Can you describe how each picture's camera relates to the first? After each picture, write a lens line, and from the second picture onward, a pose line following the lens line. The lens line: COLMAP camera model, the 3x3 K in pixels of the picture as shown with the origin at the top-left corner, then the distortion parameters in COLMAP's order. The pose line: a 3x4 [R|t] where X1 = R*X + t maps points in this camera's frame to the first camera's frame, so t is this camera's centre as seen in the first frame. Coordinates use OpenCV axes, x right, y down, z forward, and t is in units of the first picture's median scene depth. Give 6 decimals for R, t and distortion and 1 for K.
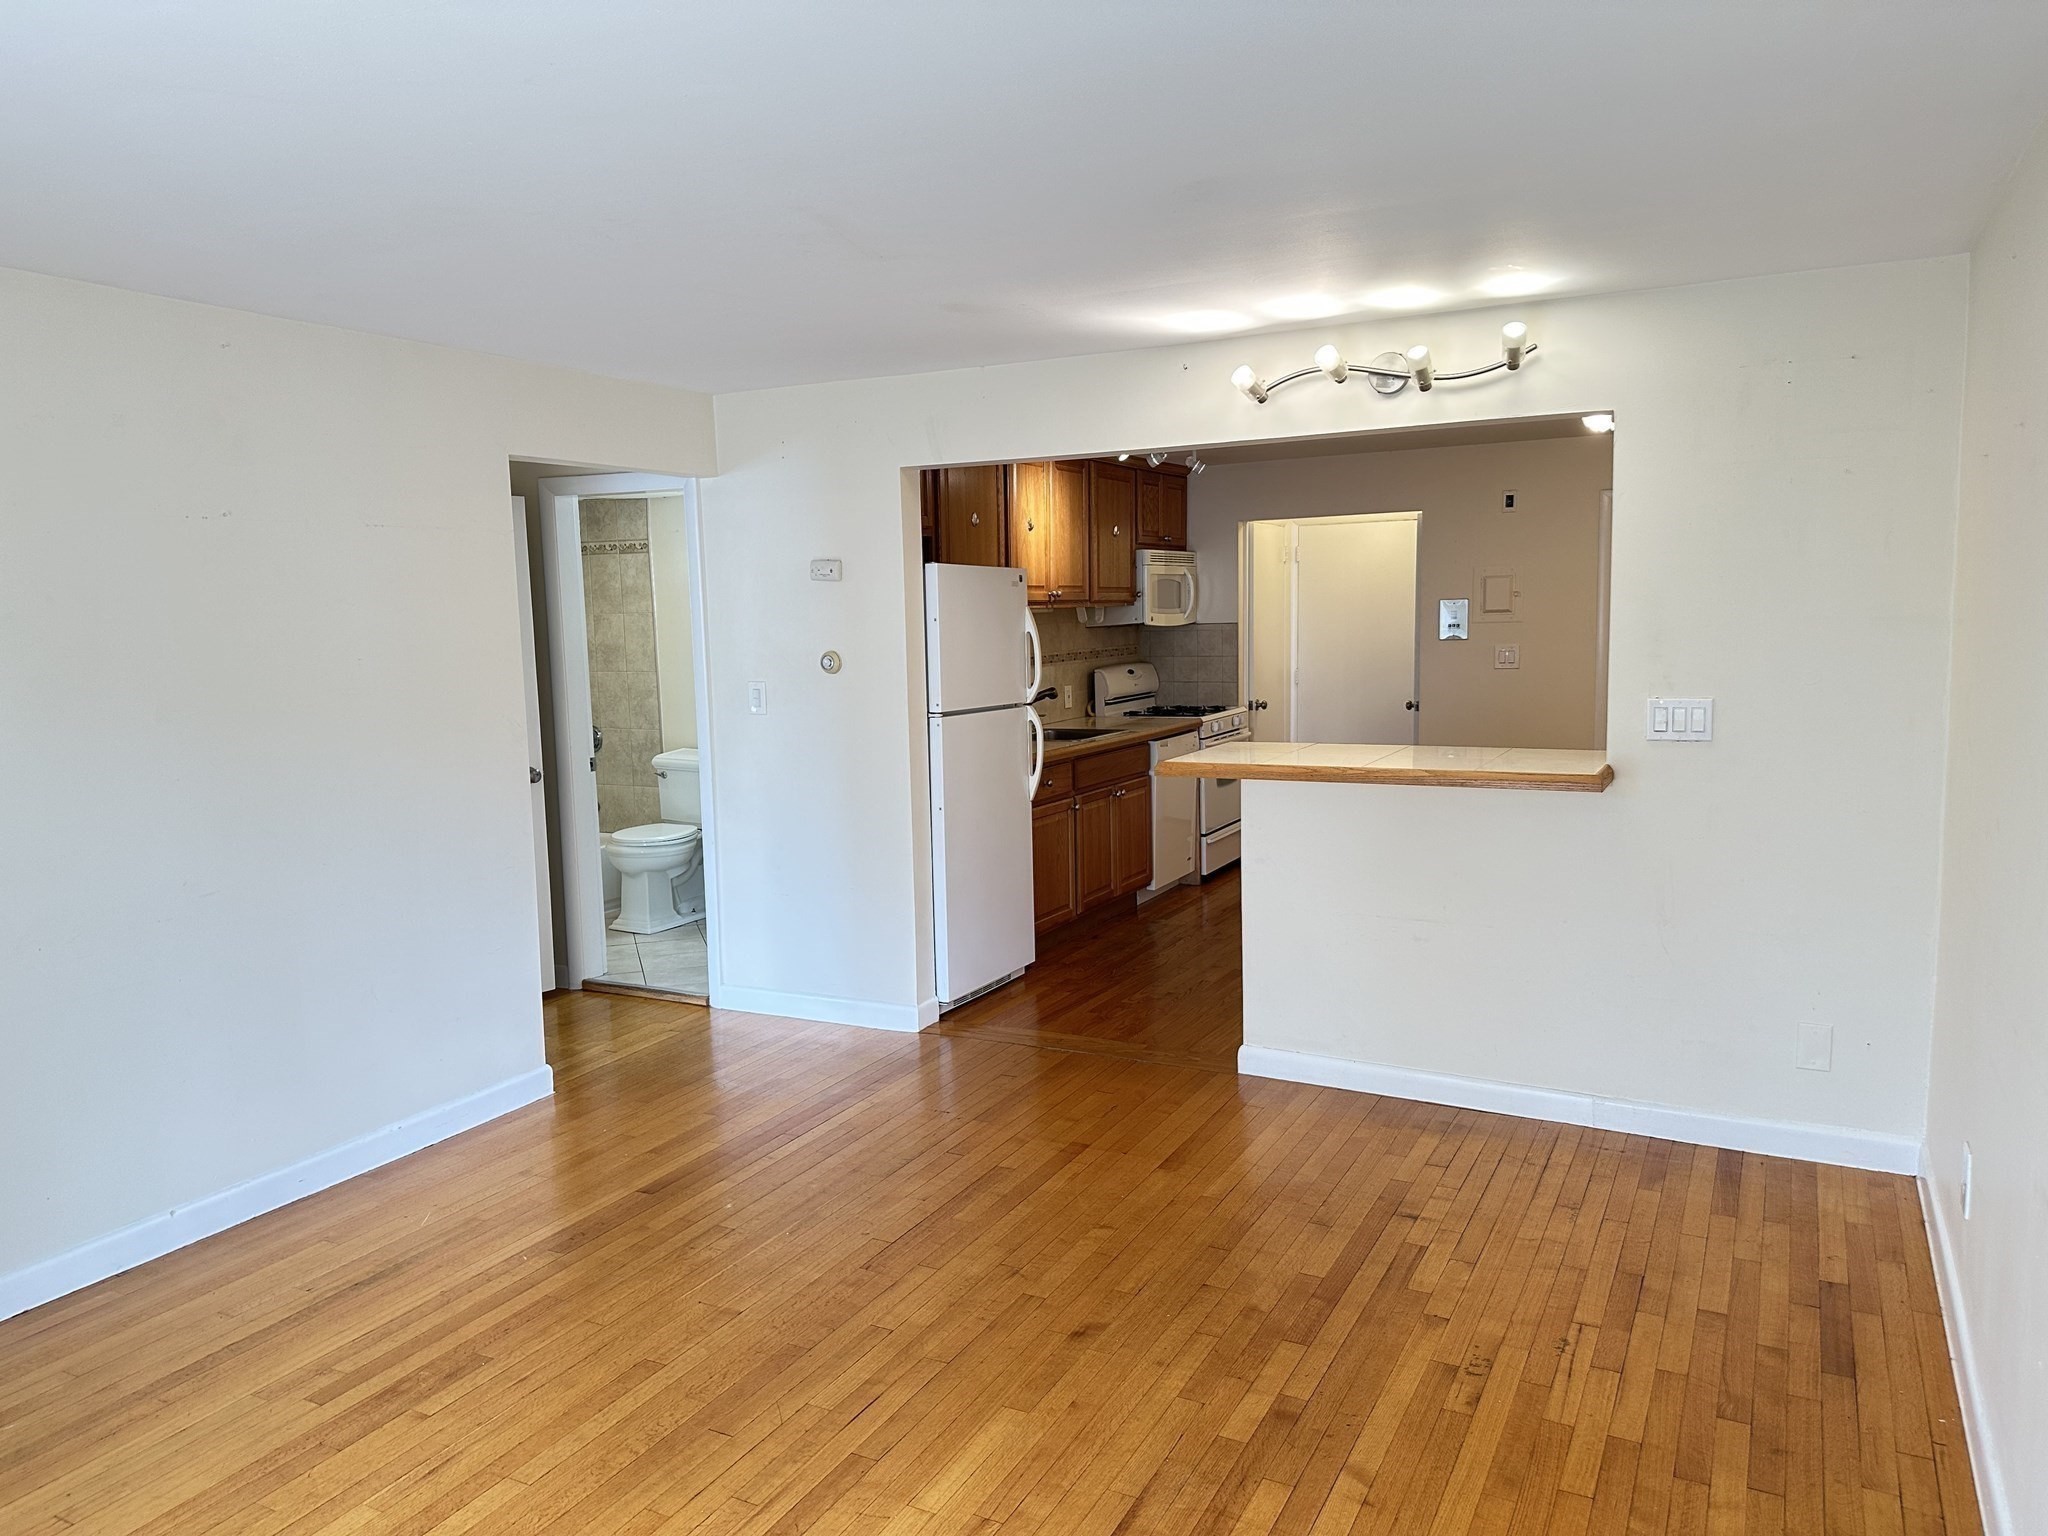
lens RADIAL K [[1435.0, 0, 997.7], [0, 1435.0, 783.0], [0, 0, 1]] dist [0.064445, -0.080382]
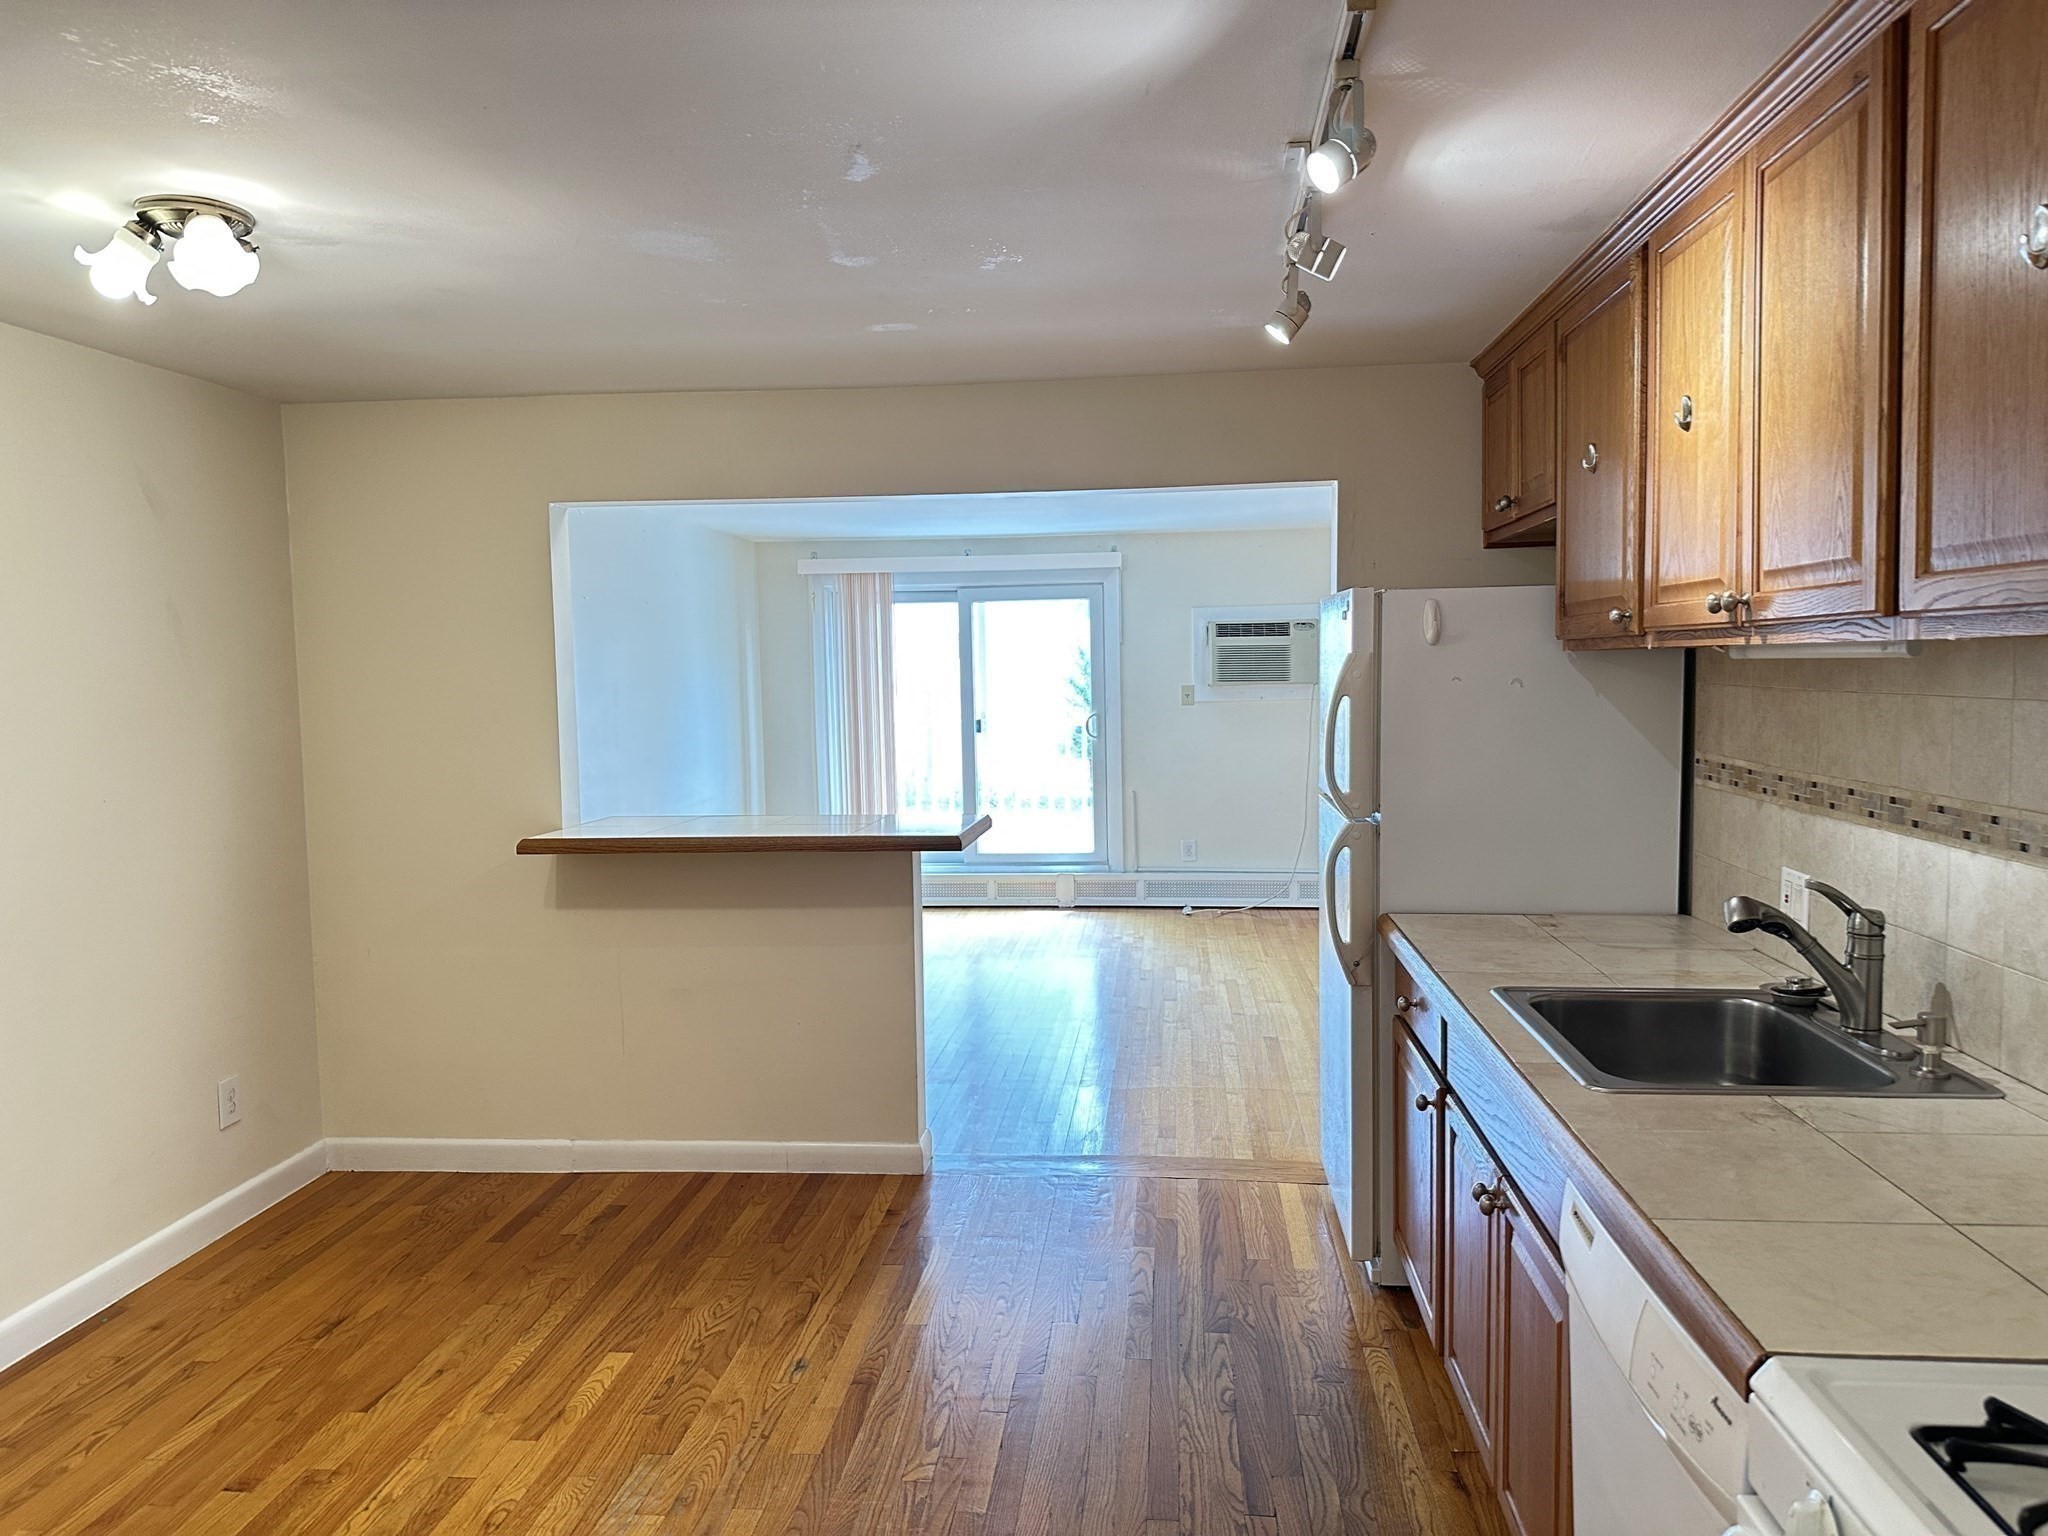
lens RADIAL K [[1414.8, 0, 1058.6], [0, 1414.8, 771.7], [0, 0, 1]] dist [0.025528, -0.040924]
pose [[-0.913982, 0.067660, -0.400074, 0.265270], [-0.010972, 0.981517, 0.191059, -0.134800], [0.405607, 0.179014, -0.896346, 1.080813]]
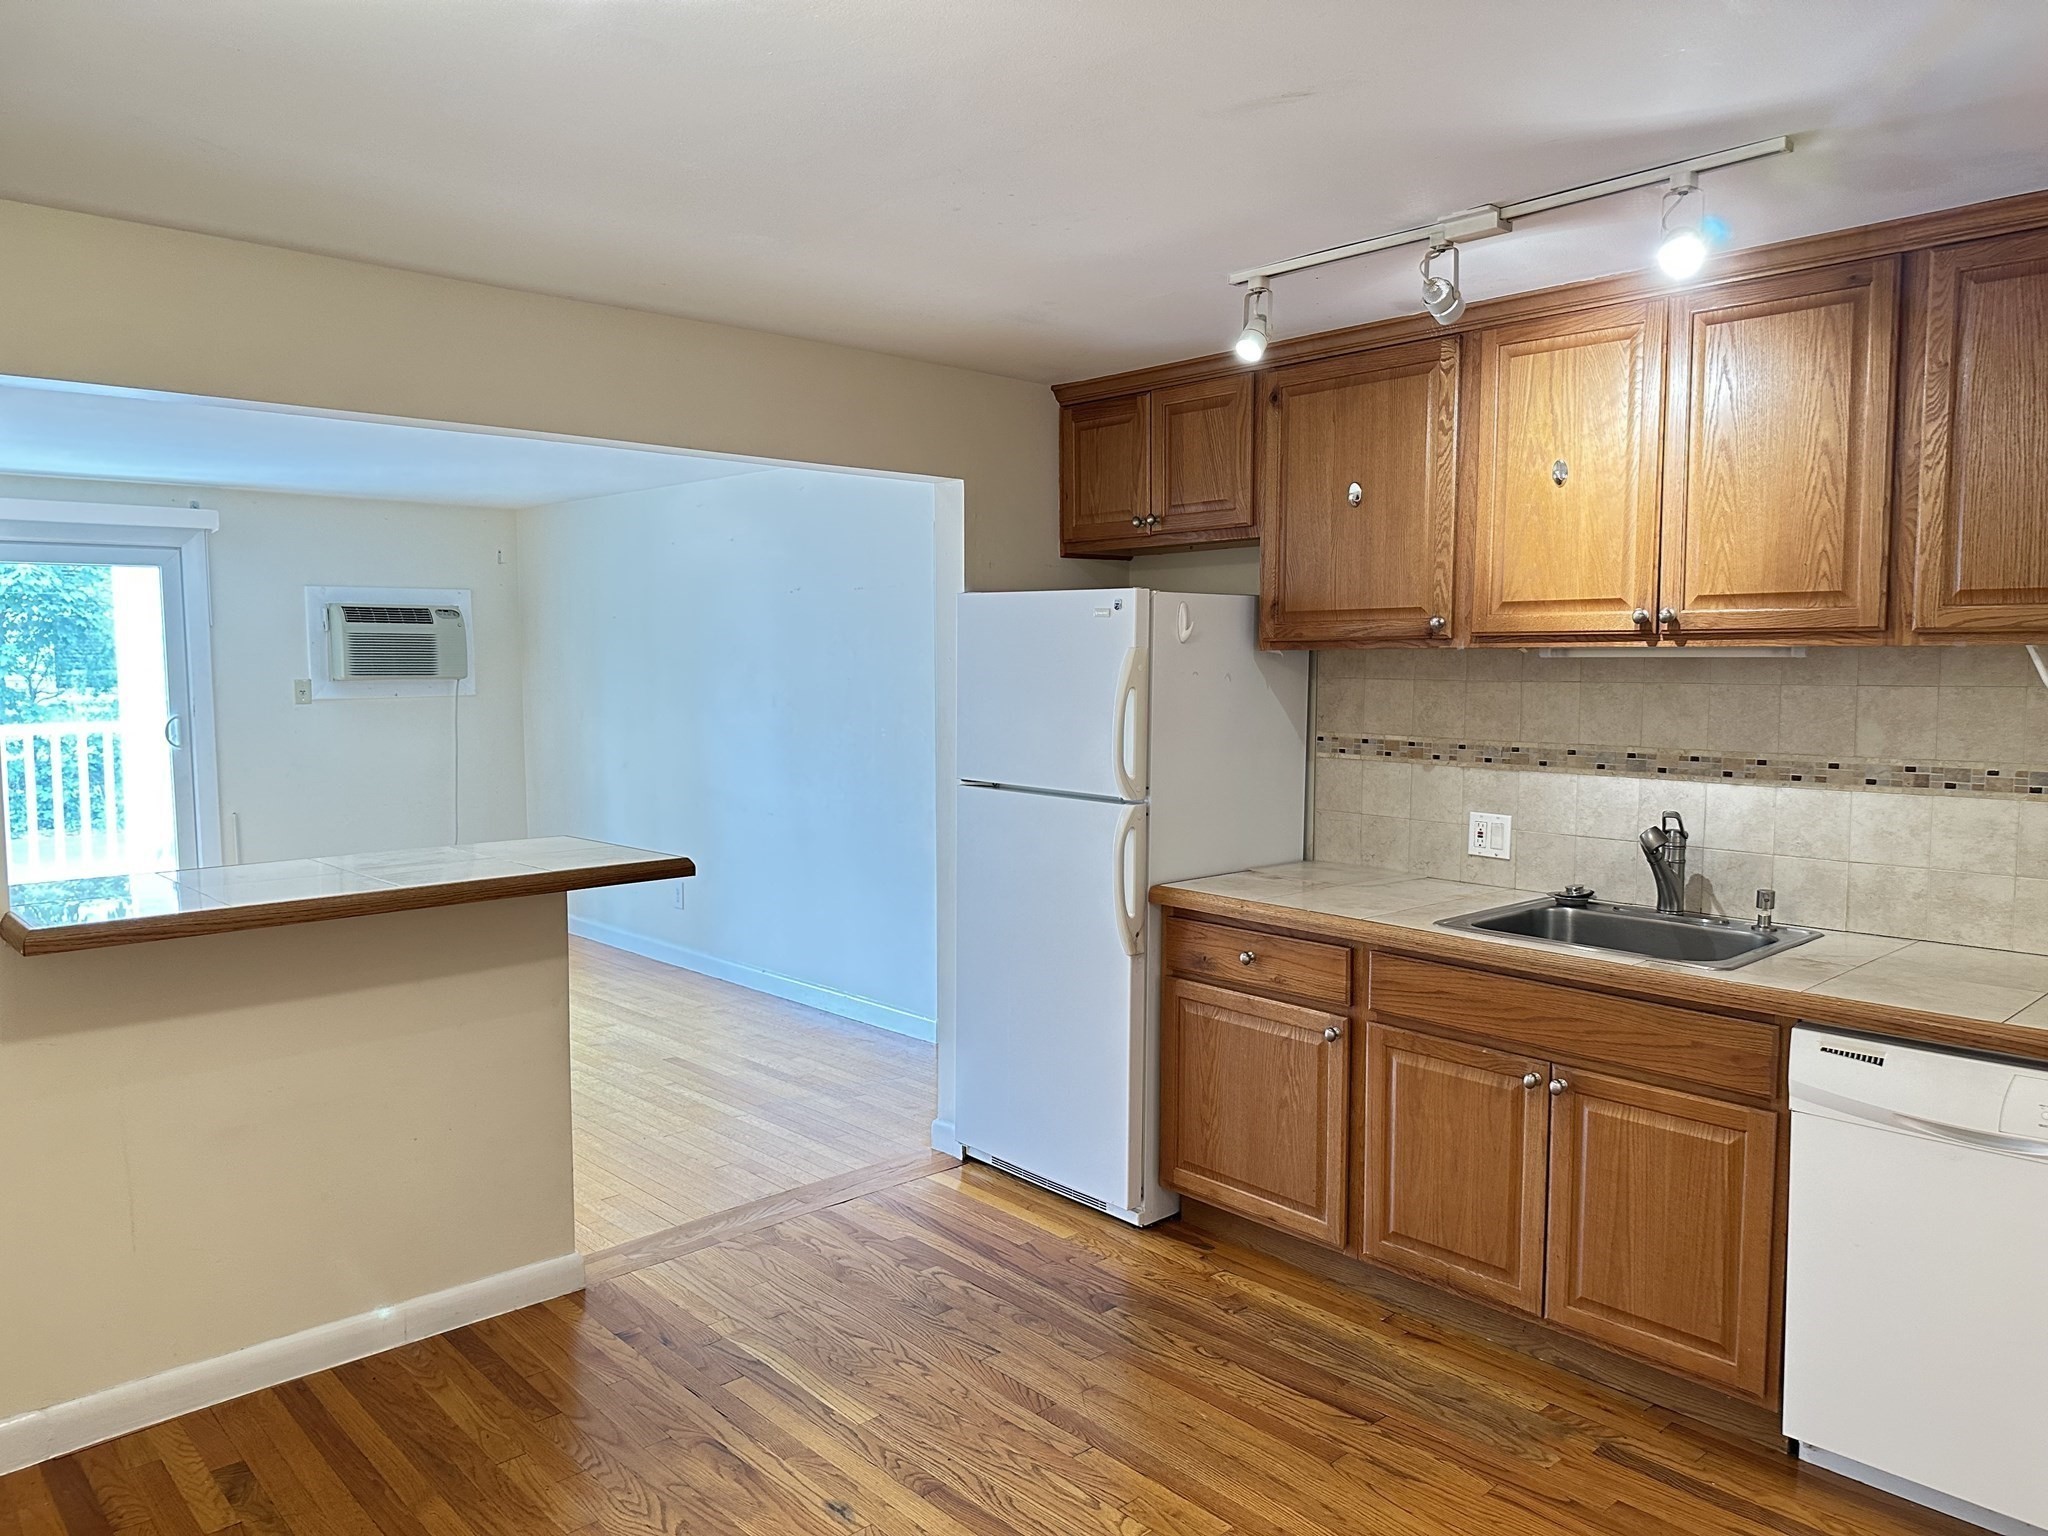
lens RADIAL K [[1423.8, 0, 1035.4], [0, 1423.8, 774.7], [0, 0, 1]] dist [0.077548, -0.112024]
pose [[-0.314906, 0.103959, -0.943412, 0.458843], [-0.103797, 0.984249, 0.143106, -0.112265], [0.943430, 0.142988, -0.299156, 0.846836]]
